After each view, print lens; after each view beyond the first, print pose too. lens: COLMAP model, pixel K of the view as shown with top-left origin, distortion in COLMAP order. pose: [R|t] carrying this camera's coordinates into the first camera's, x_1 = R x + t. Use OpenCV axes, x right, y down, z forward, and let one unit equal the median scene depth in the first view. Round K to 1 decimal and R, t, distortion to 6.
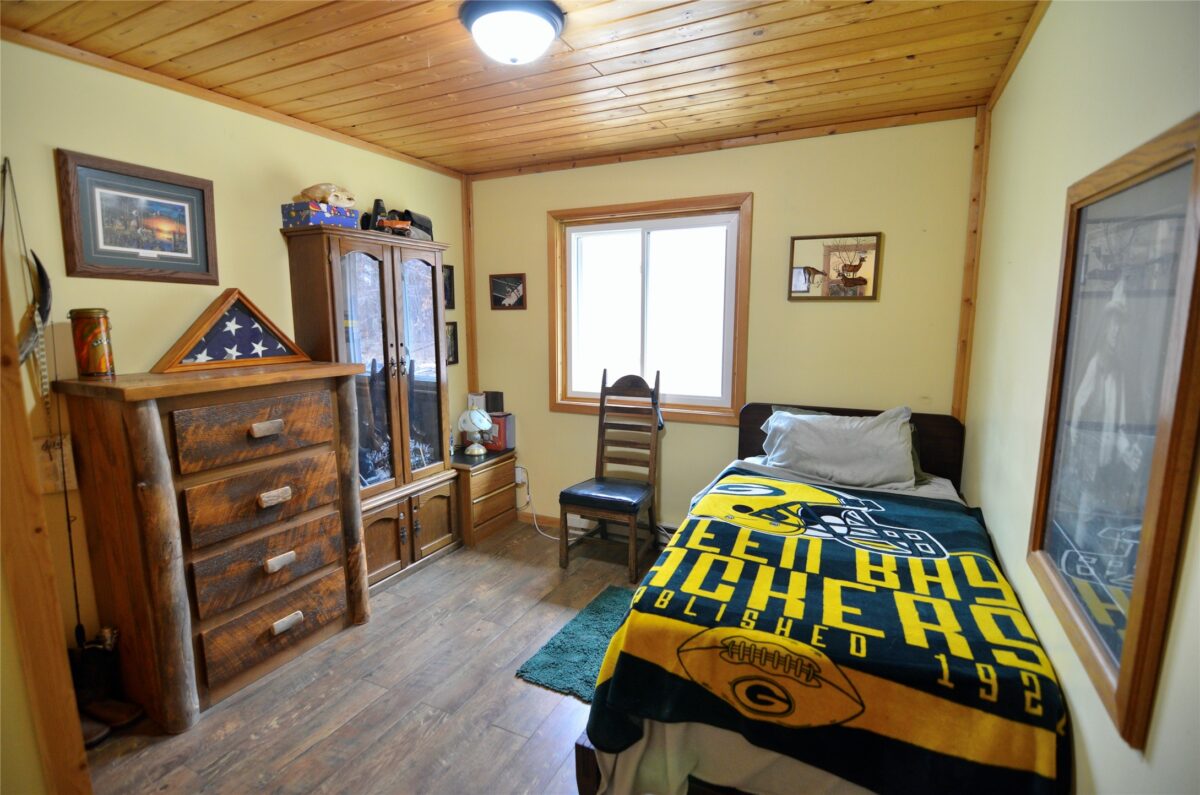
lens RADIAL K [[573.1, 0, 597.5], [0, 573.1, 405.9], [0, 0, 1]] dist [-0.011602, -0.004756]
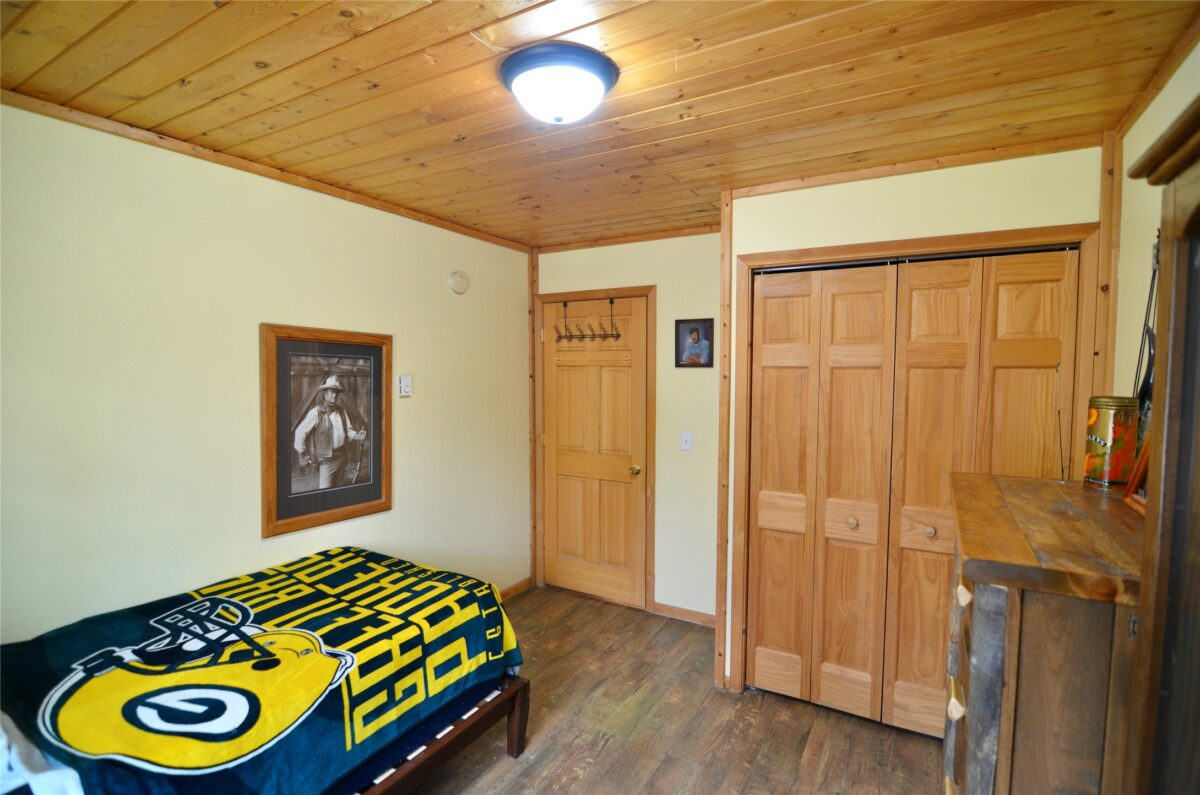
lens RADIAL K [[573.1, 0, 600.2], [0, 573.1, 398.5], [0, 0, 1]] dist [-0.011602, -0.004756]
pose [[-0.997762, 0.002560, 0.066819, -0.277009], [0.016434, 0.978007, 0.207922, -0.368081], [-0.064818, 0.208554, -0.975861, 1.983082]]
